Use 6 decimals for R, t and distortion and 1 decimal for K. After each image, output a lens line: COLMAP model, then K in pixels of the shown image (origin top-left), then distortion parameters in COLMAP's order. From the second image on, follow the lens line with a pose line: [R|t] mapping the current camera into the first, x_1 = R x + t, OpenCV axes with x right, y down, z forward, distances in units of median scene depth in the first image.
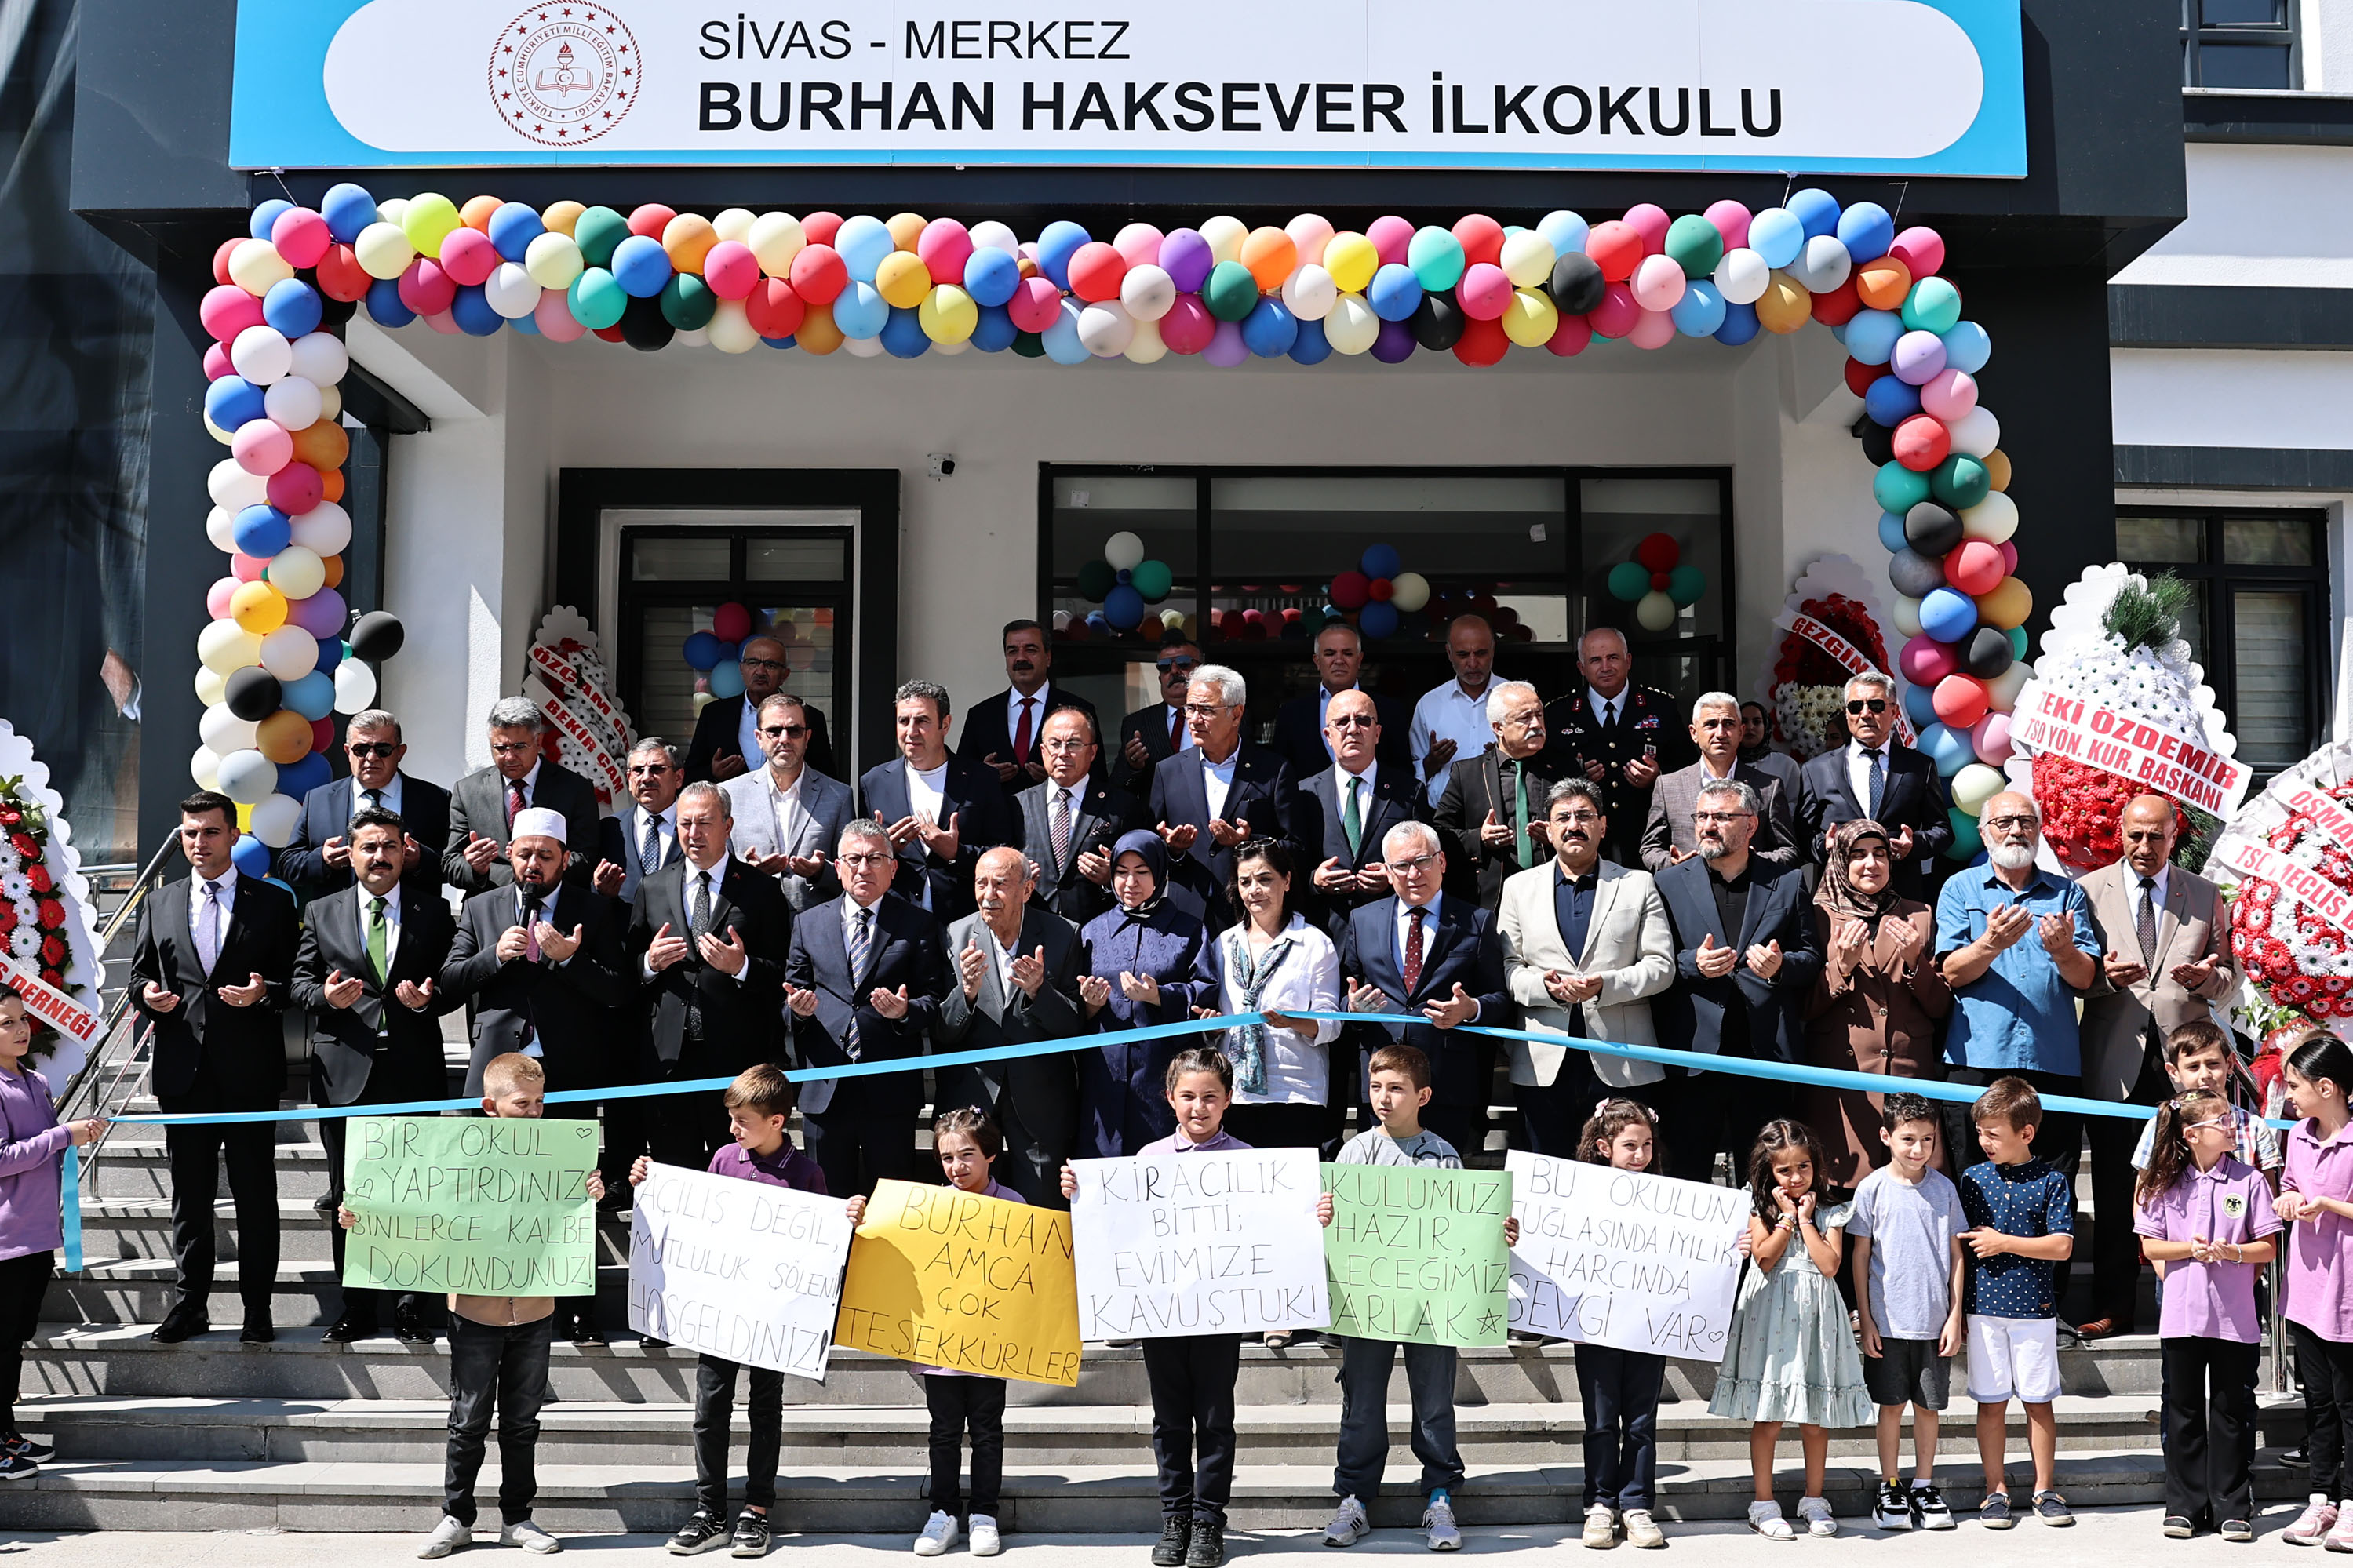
lens RADIAL K [[2545.9, 0, 1176.5], [0, 2545.9, 784.0], [0, 0, 1]] dist [-0.136814, 0.059097]
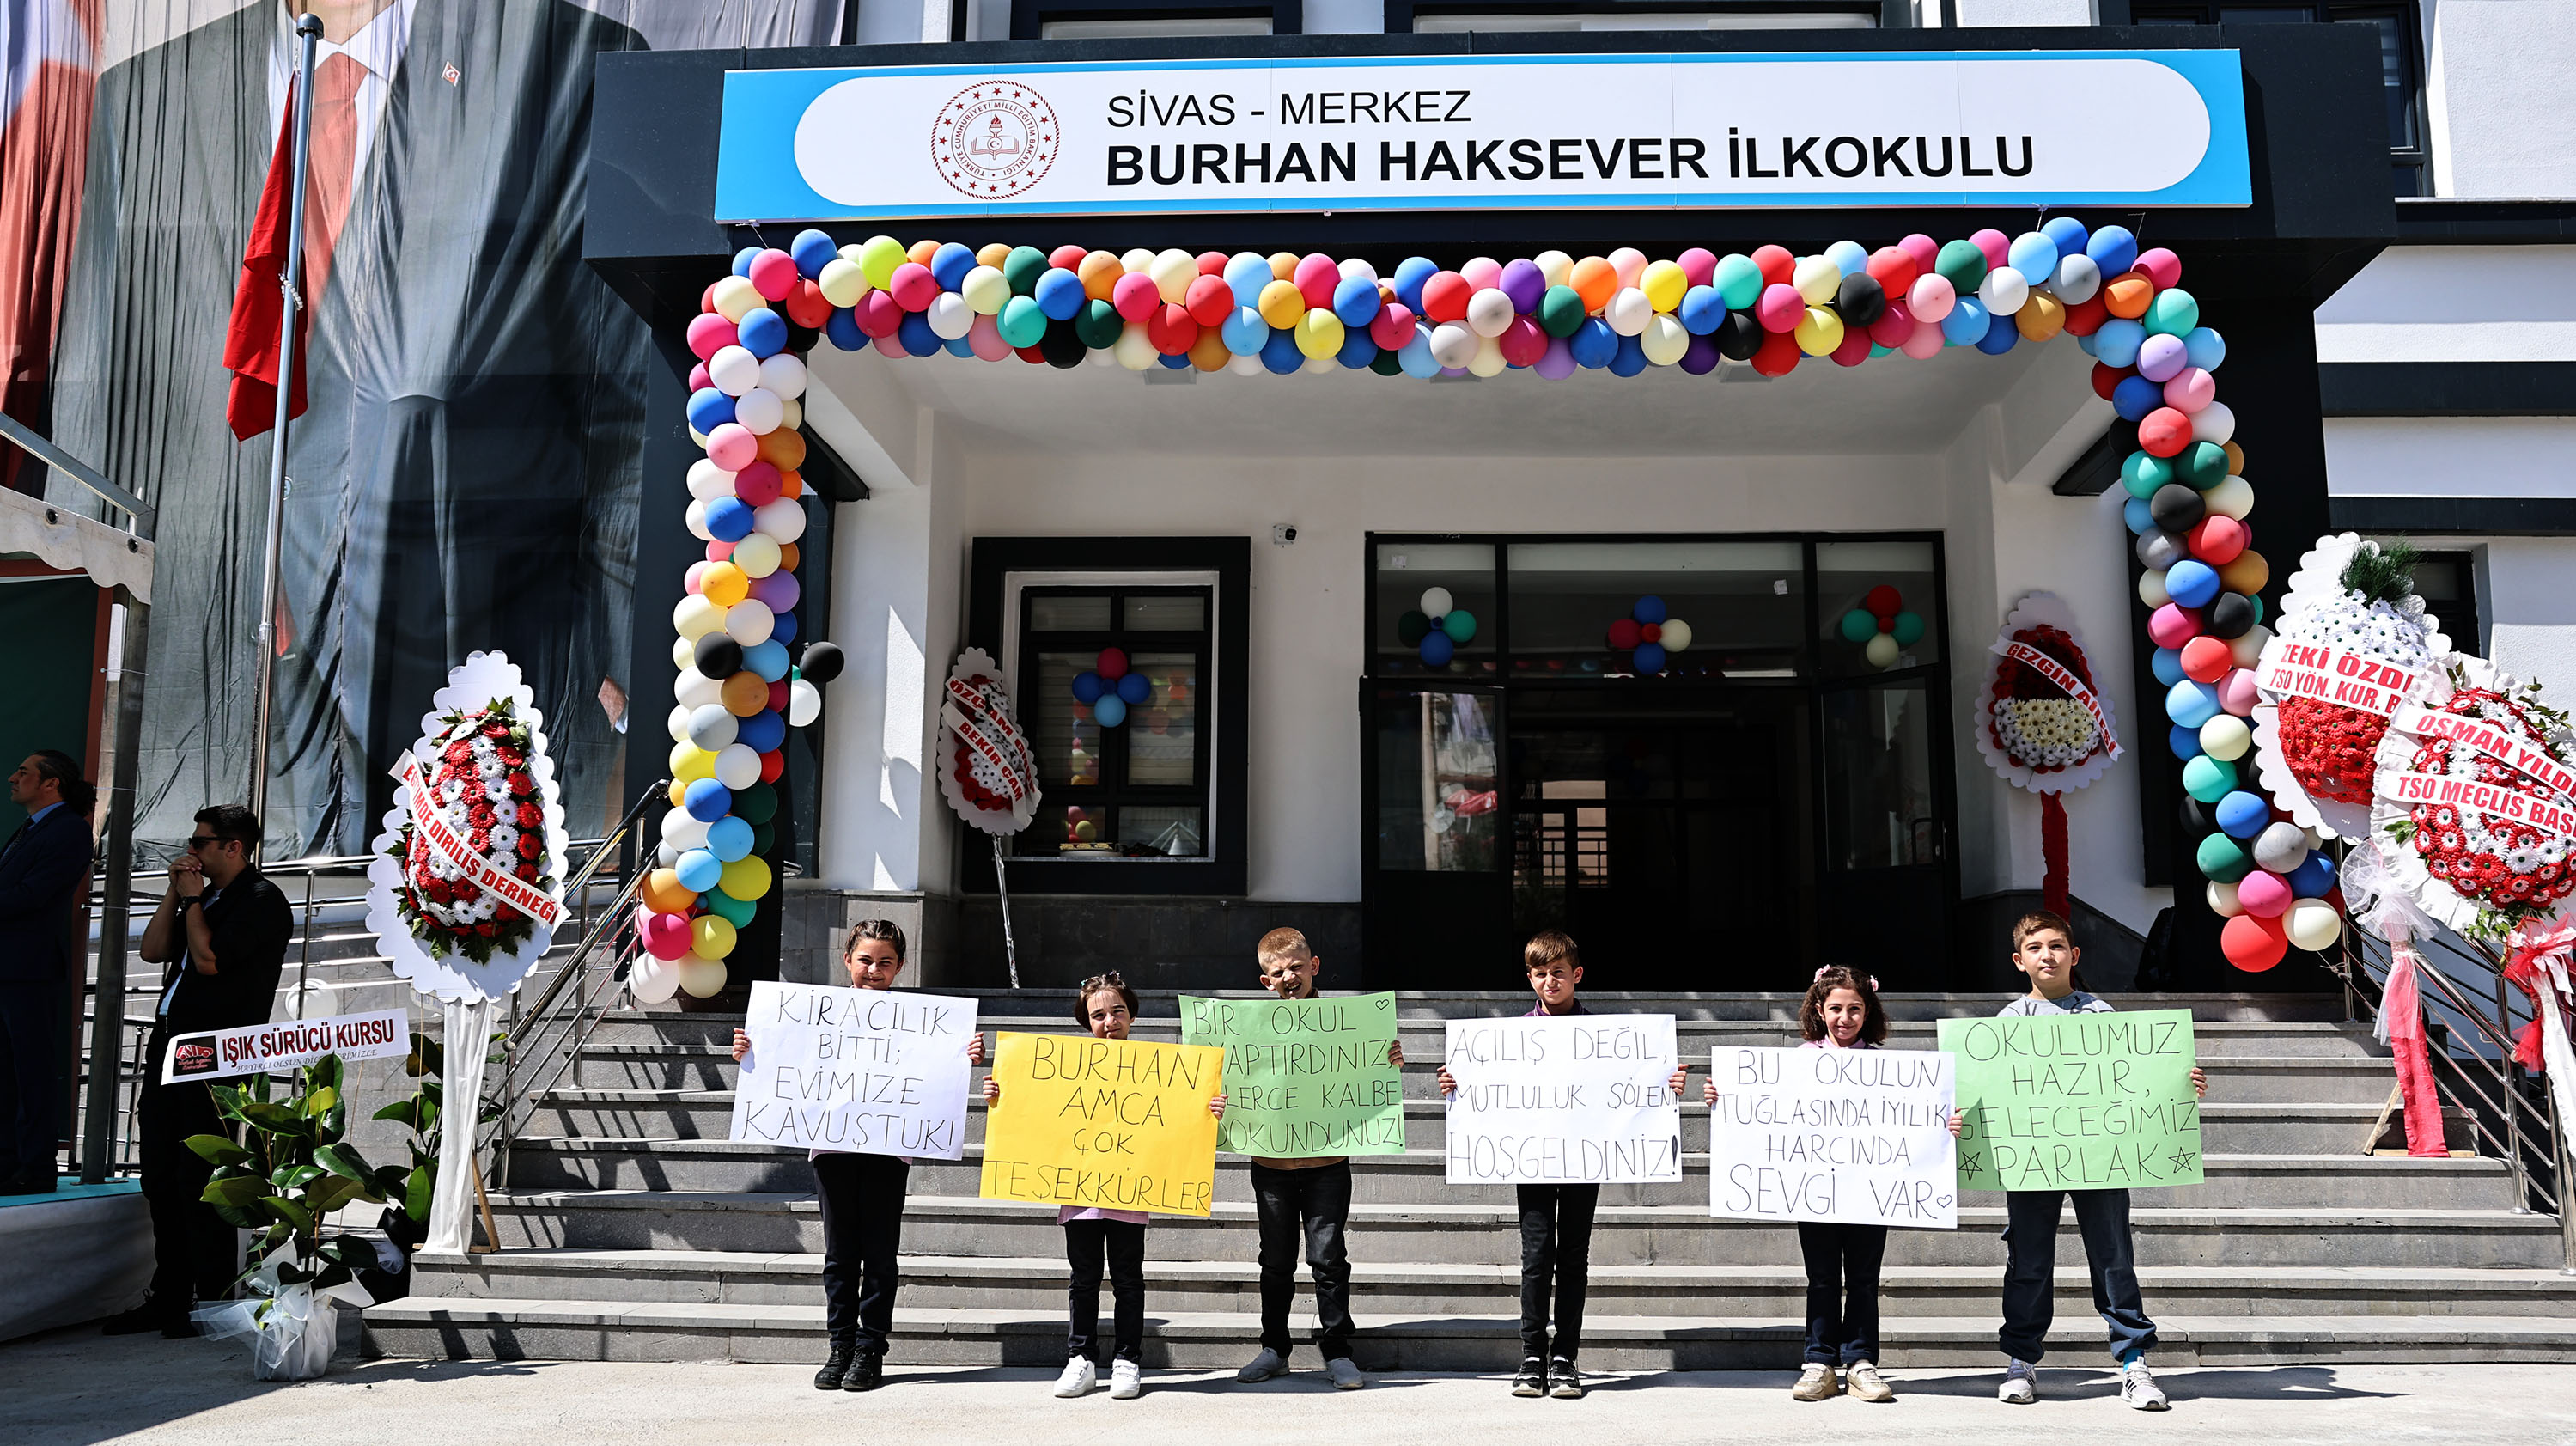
lens RADIAL K [[1998.3, 0, 1288.0], [0, 1998.3, 723.0], [0, 0, 1]] dist [-0.115970, 0.107818]
pose [[0.997503, -0.003489, -0.070537, -0.039774], [-0.002178, 0.996784, -0.080109, 0.067823], [0.070589, 0.080063, 0.994287, 0.095240]]
